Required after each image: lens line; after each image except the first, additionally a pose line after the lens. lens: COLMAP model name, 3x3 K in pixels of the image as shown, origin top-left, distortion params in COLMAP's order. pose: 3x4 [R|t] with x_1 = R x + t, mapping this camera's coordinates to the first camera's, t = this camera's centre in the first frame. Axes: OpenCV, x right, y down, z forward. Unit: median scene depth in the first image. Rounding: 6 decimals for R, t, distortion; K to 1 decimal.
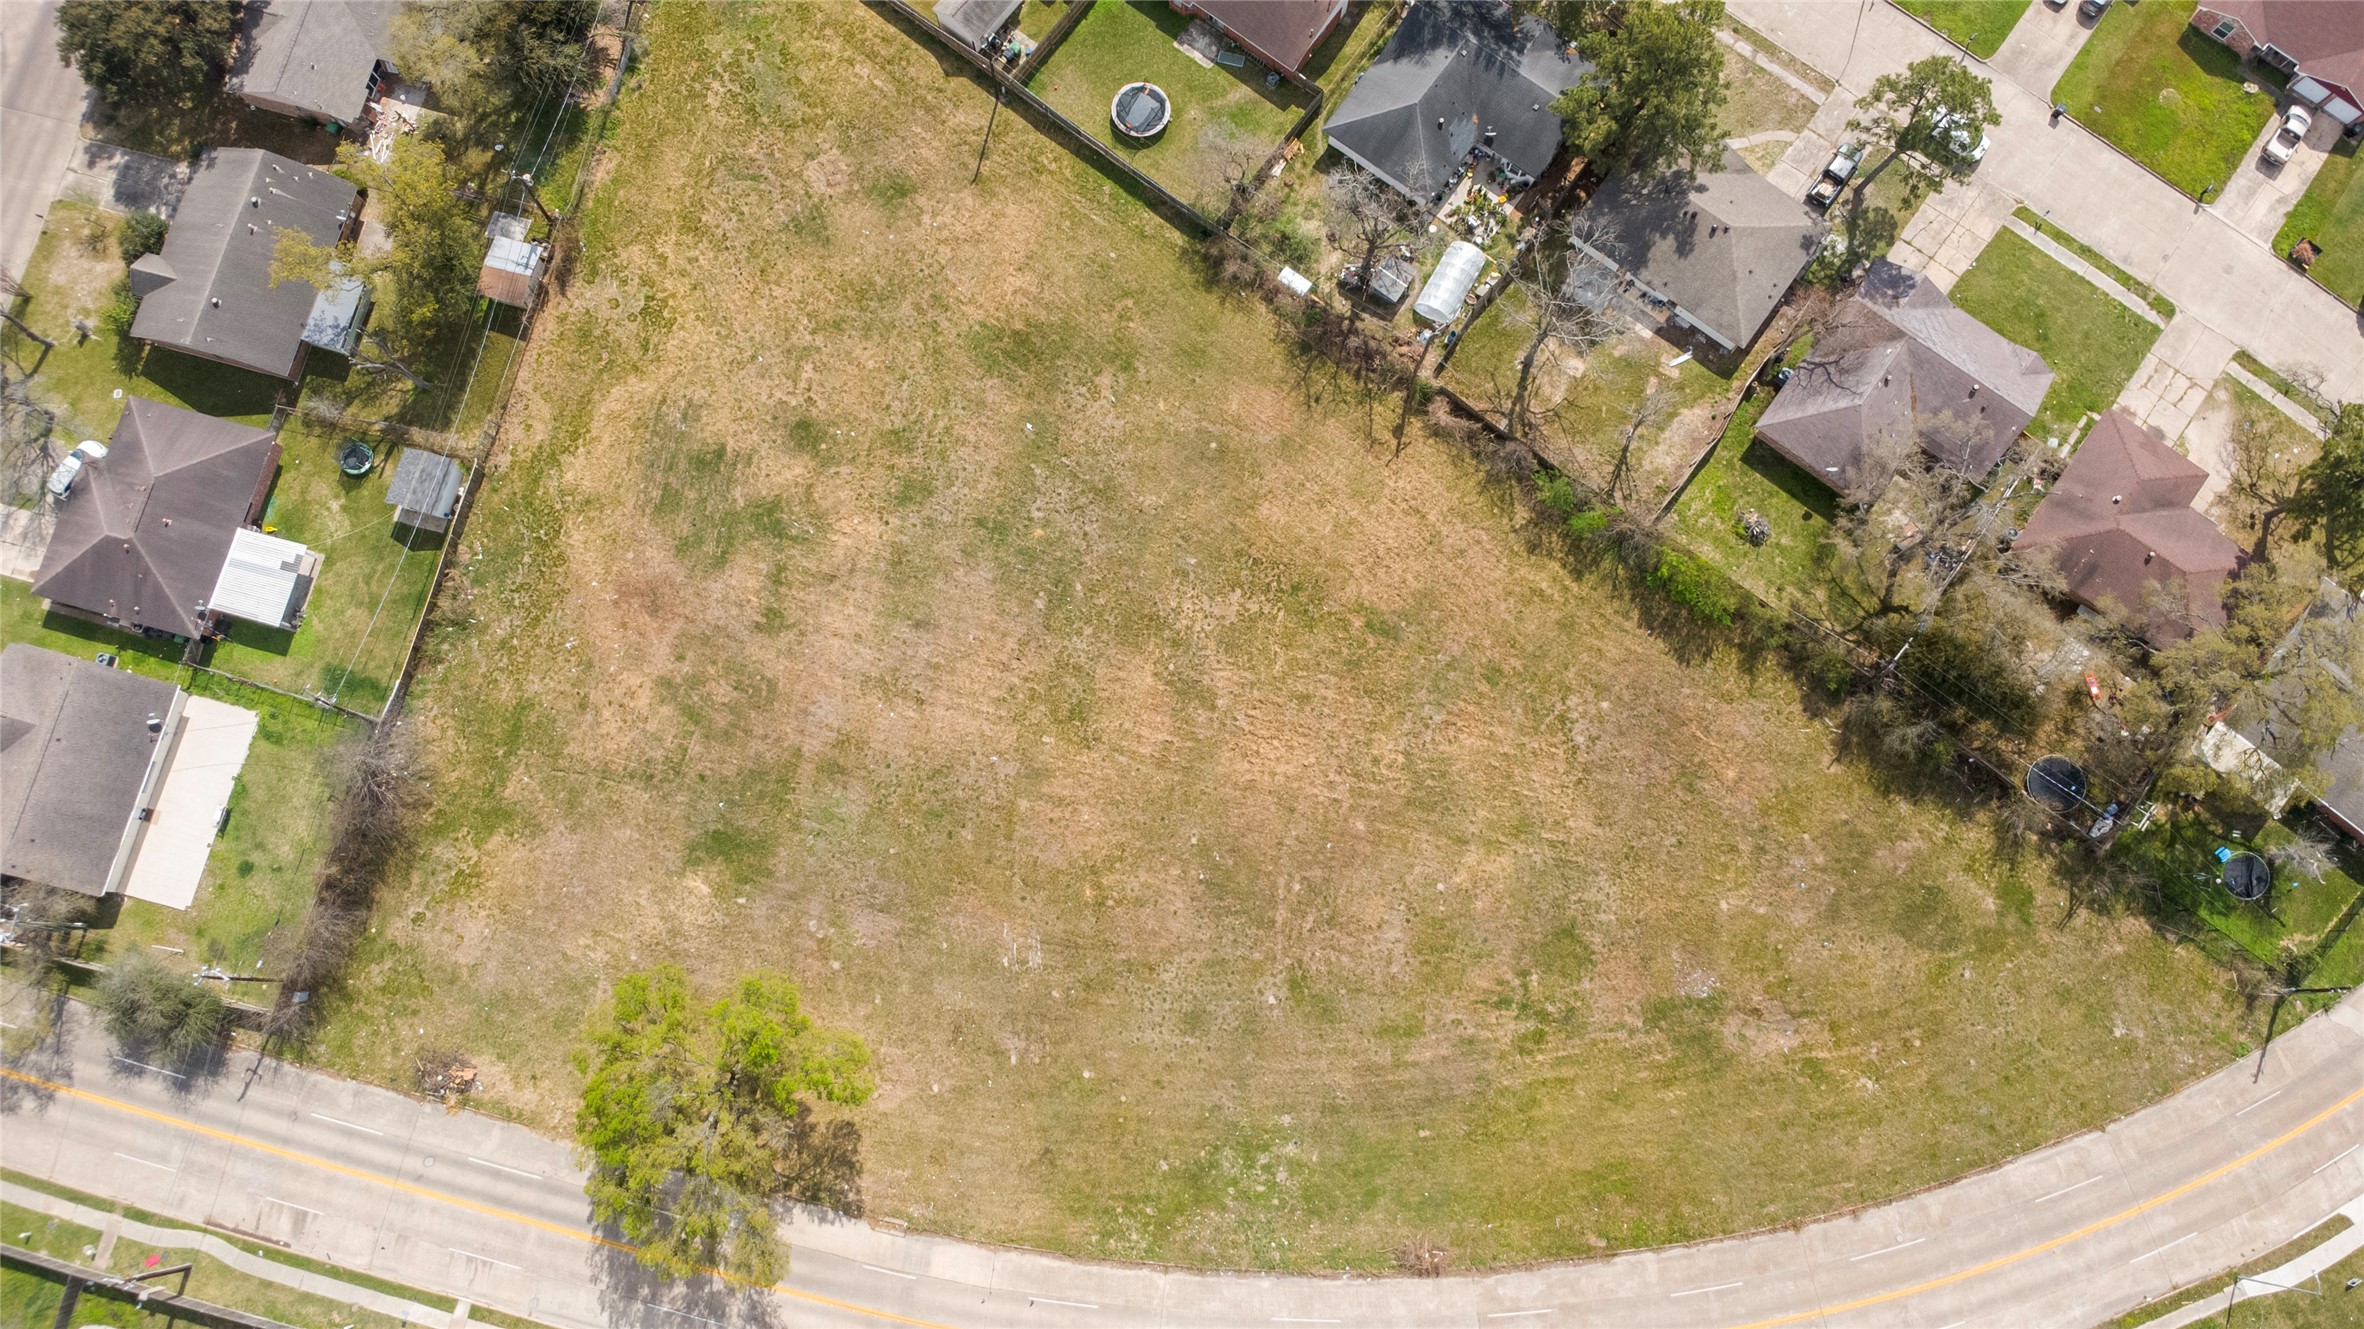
lens RADIAL K [[1706.2, 0, 1182.0], [0, 1706.2, 664.5], [0, 0, 1]] dist [0.029420, -0.062028]
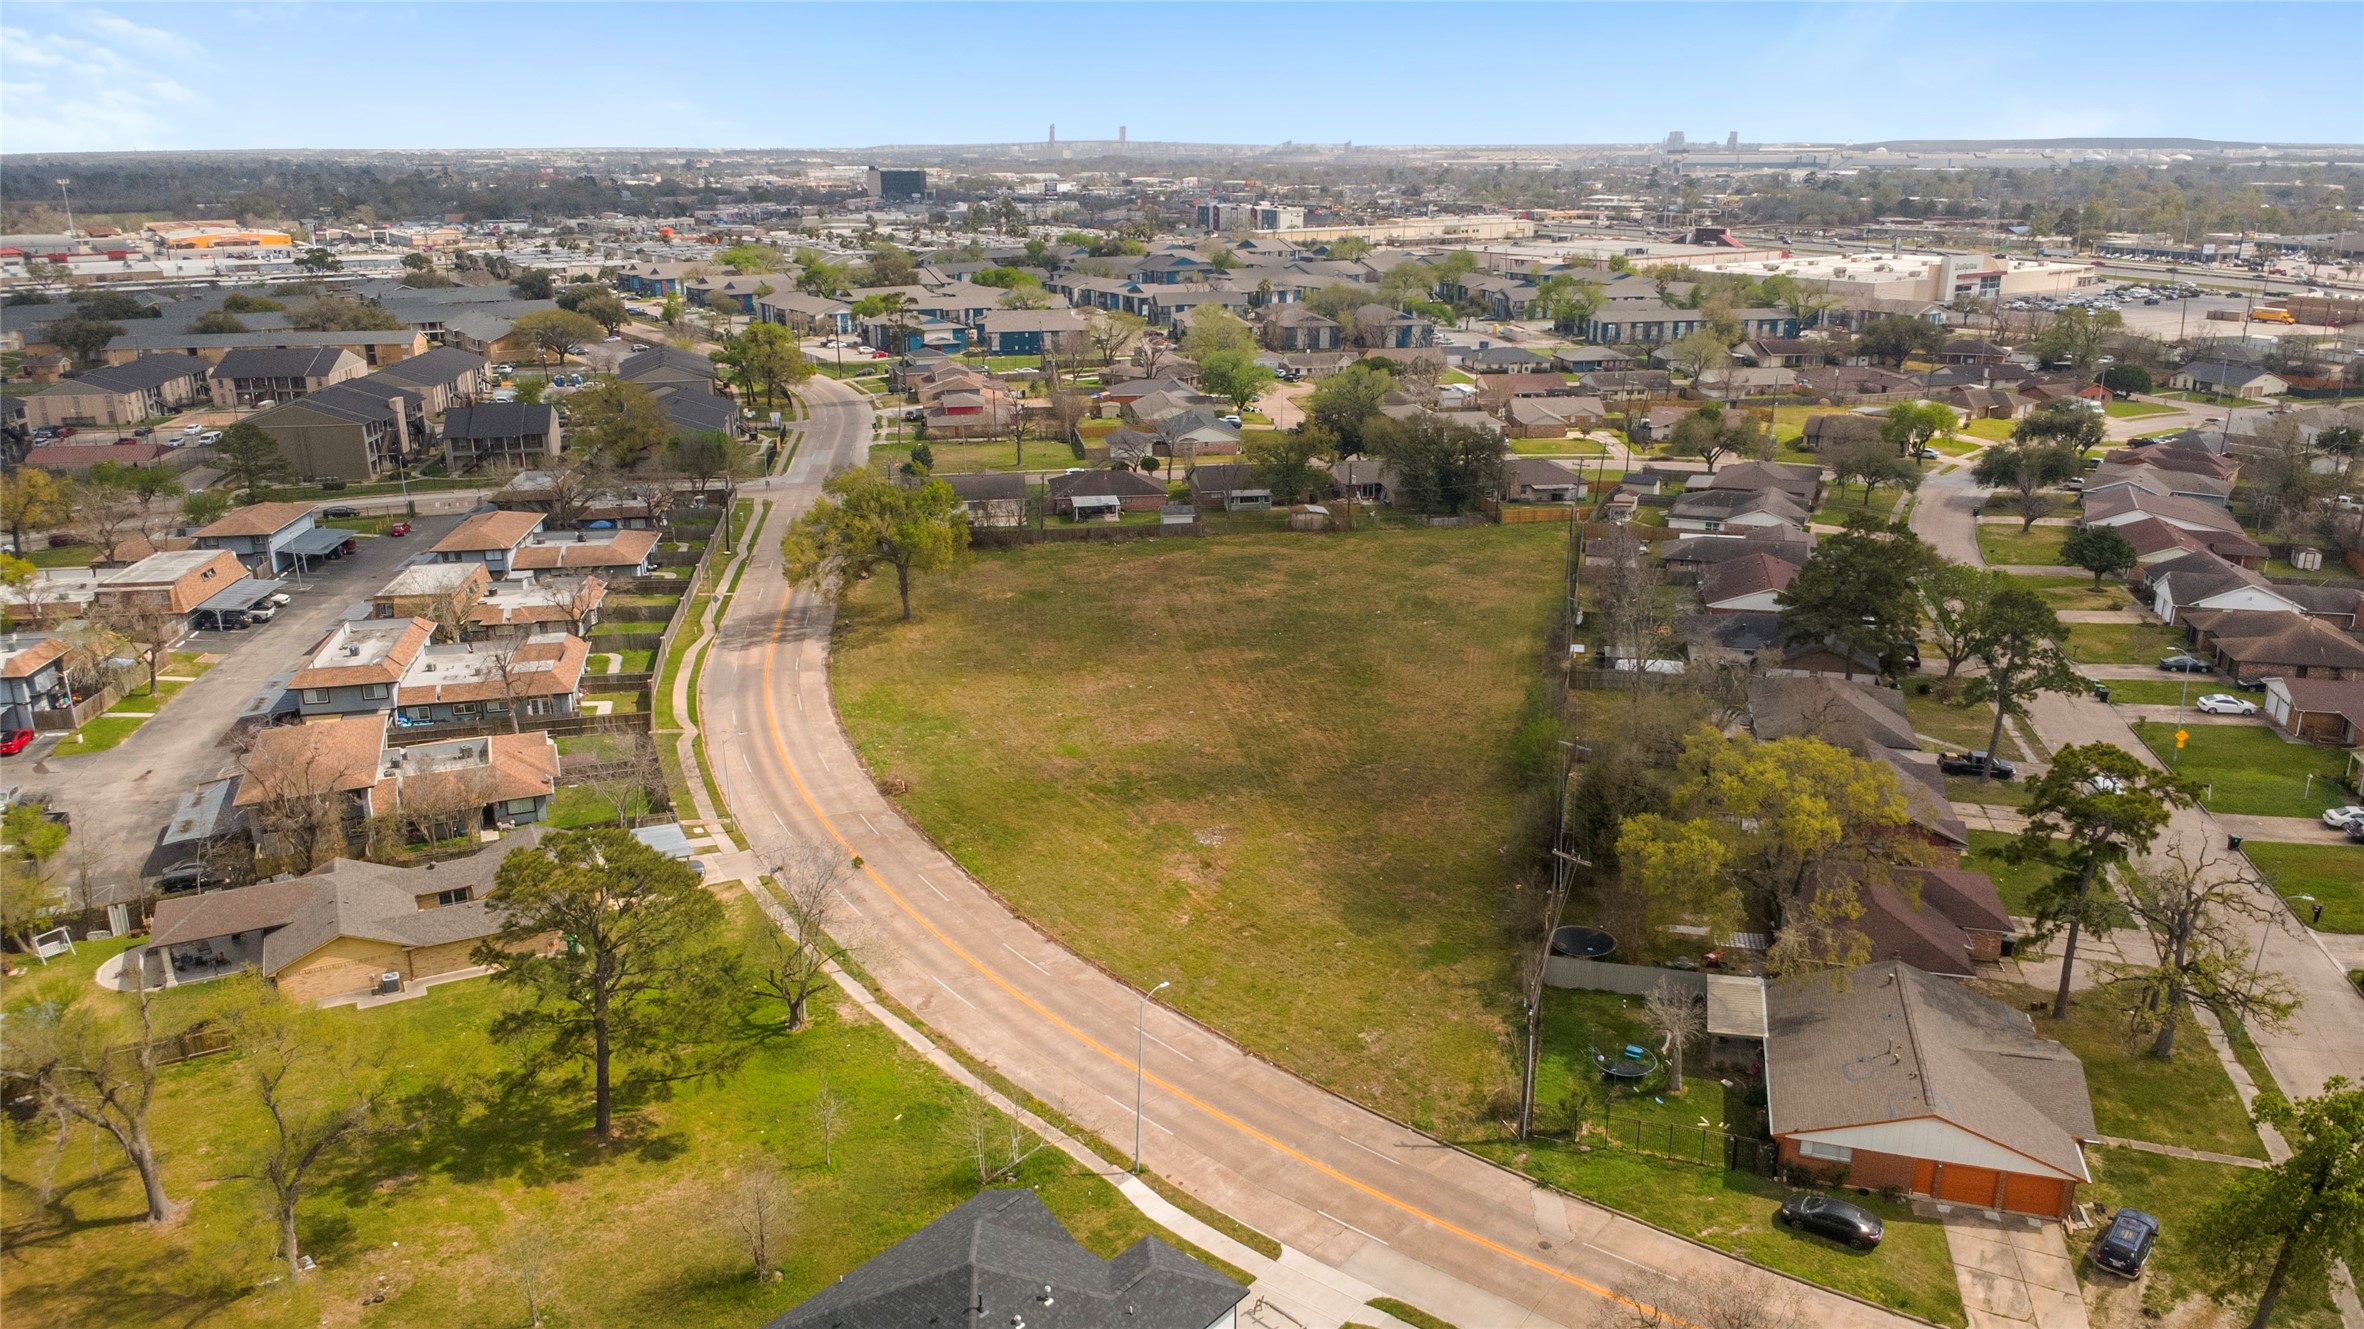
lens RADIAL K [[1671.1, 0, 1186.5], [0, 1671.1, 662.3], [0, 0, 1]] dist [0.009242, -0.010058]
pose [[0.392820, 0.274394, -0.877725, 1.159246], [-0.904013, 0.290290, -0.313835, 0.487783], [0.168680, 0.916755, 0.362087, 0.535429]]
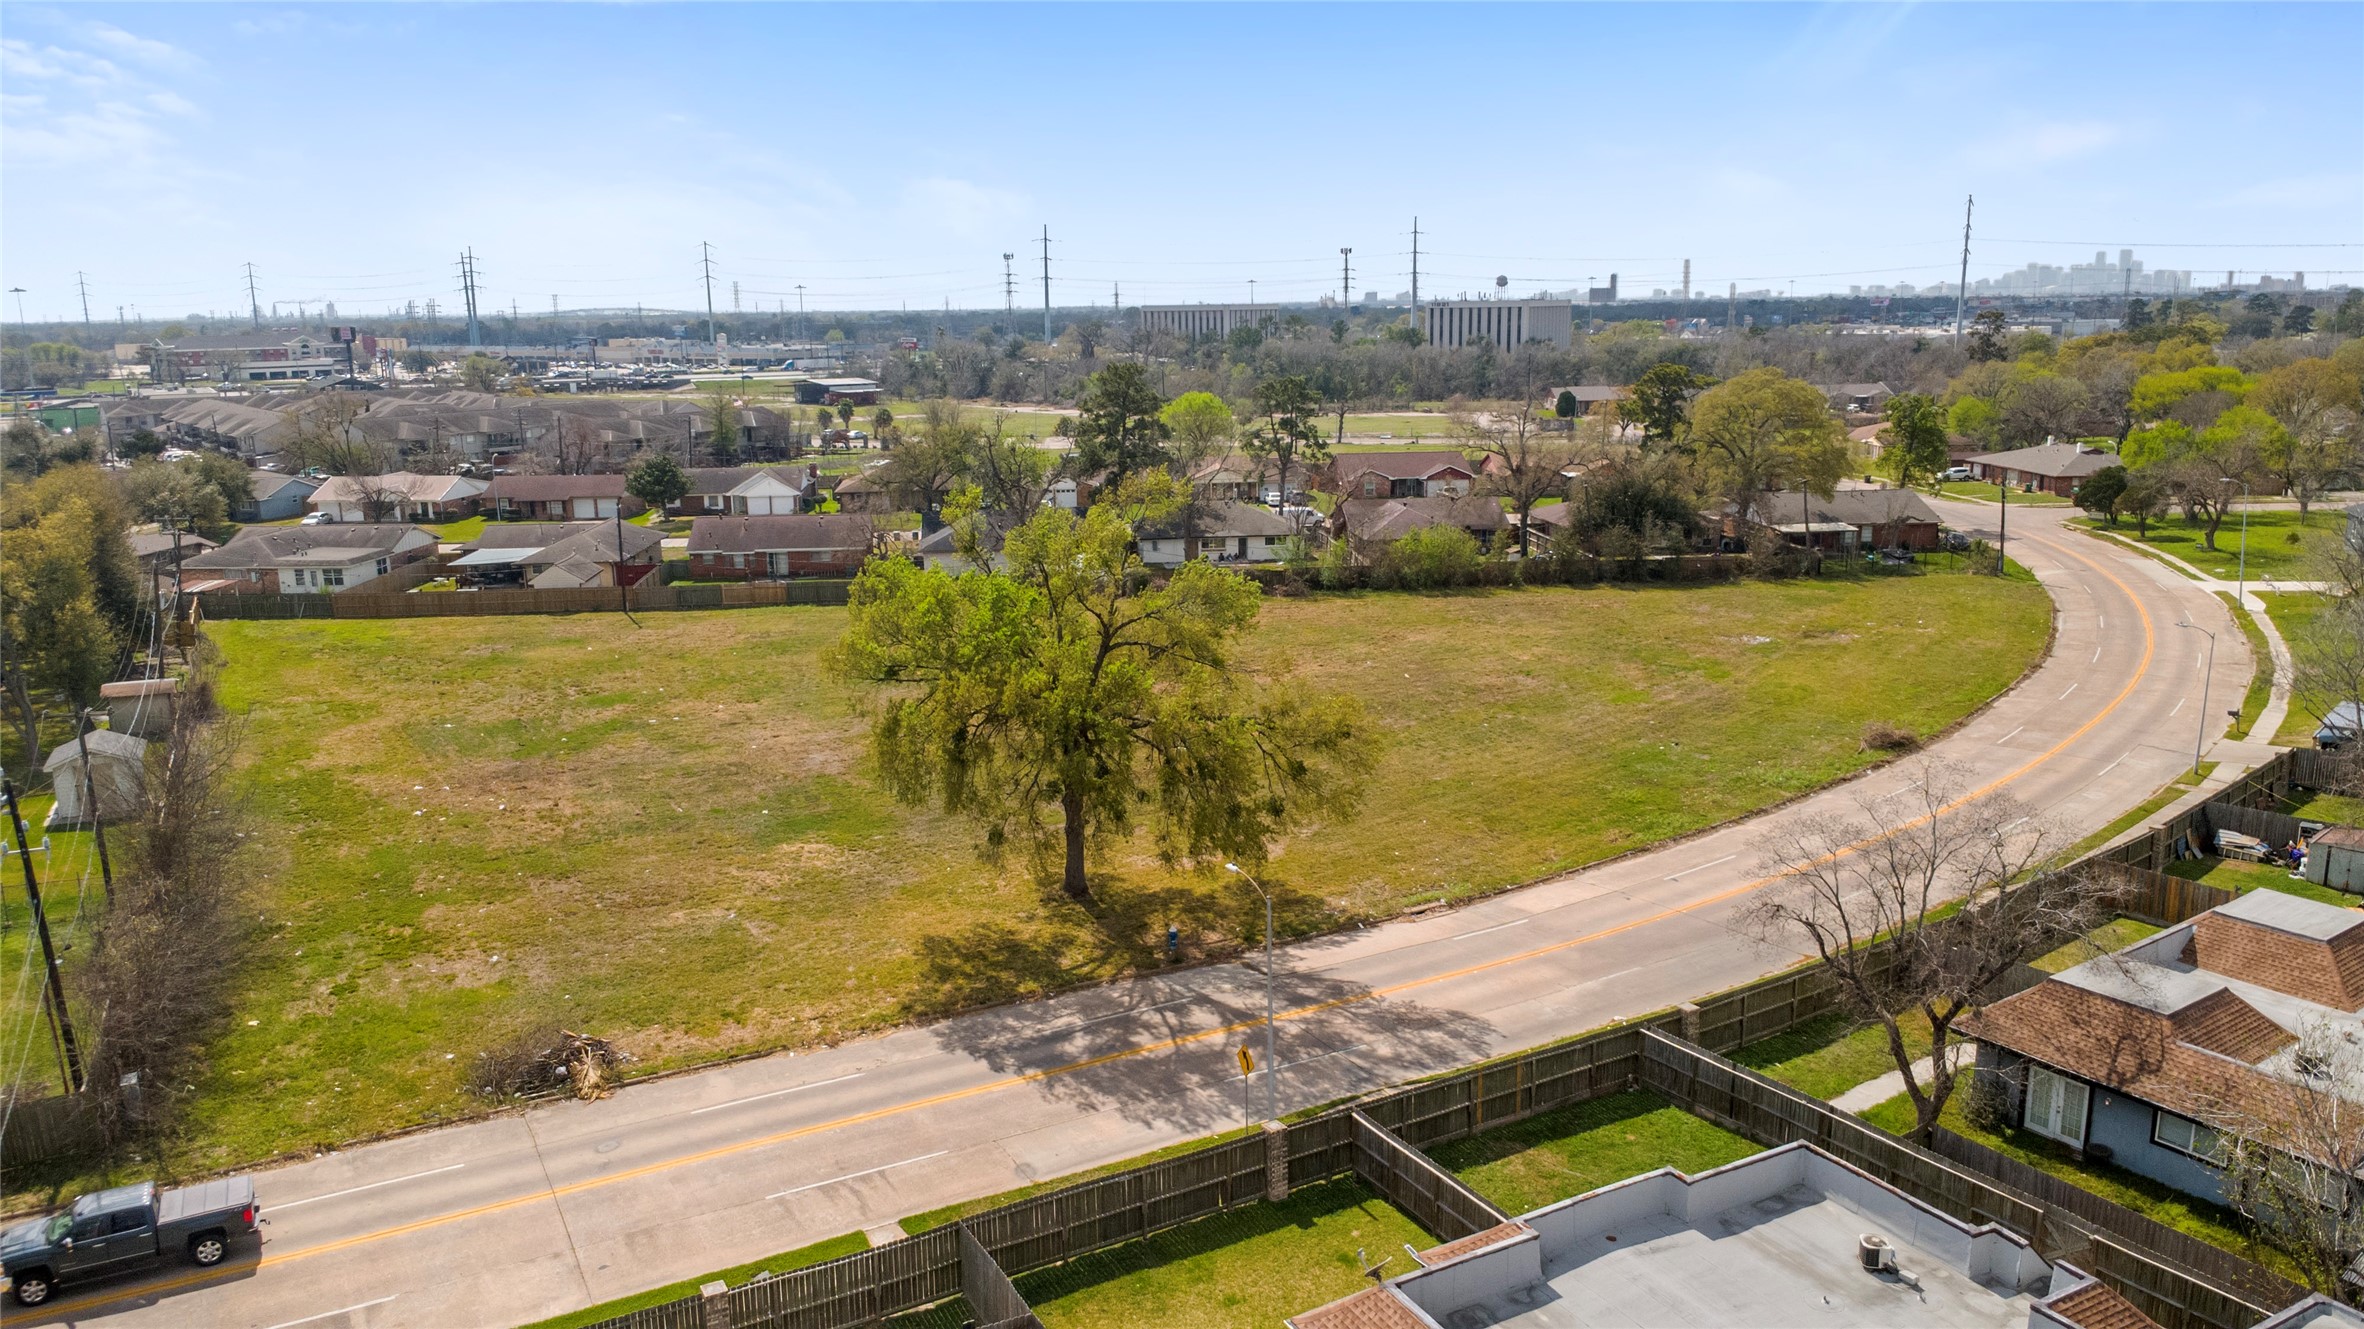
lens RADIAL K [[1665.5, 0, 1182.0], [0, 1665.5, 664.5], [0, 0, 1]] dist [0.025483, -0.044018]
pose [[0.728110, -0.154159, 0.667900, -0.582447], [0.676580, 0.317962, -0.664184, 0.607916], [-0.109977, 0.935487, 0.335812, 0.730201]]
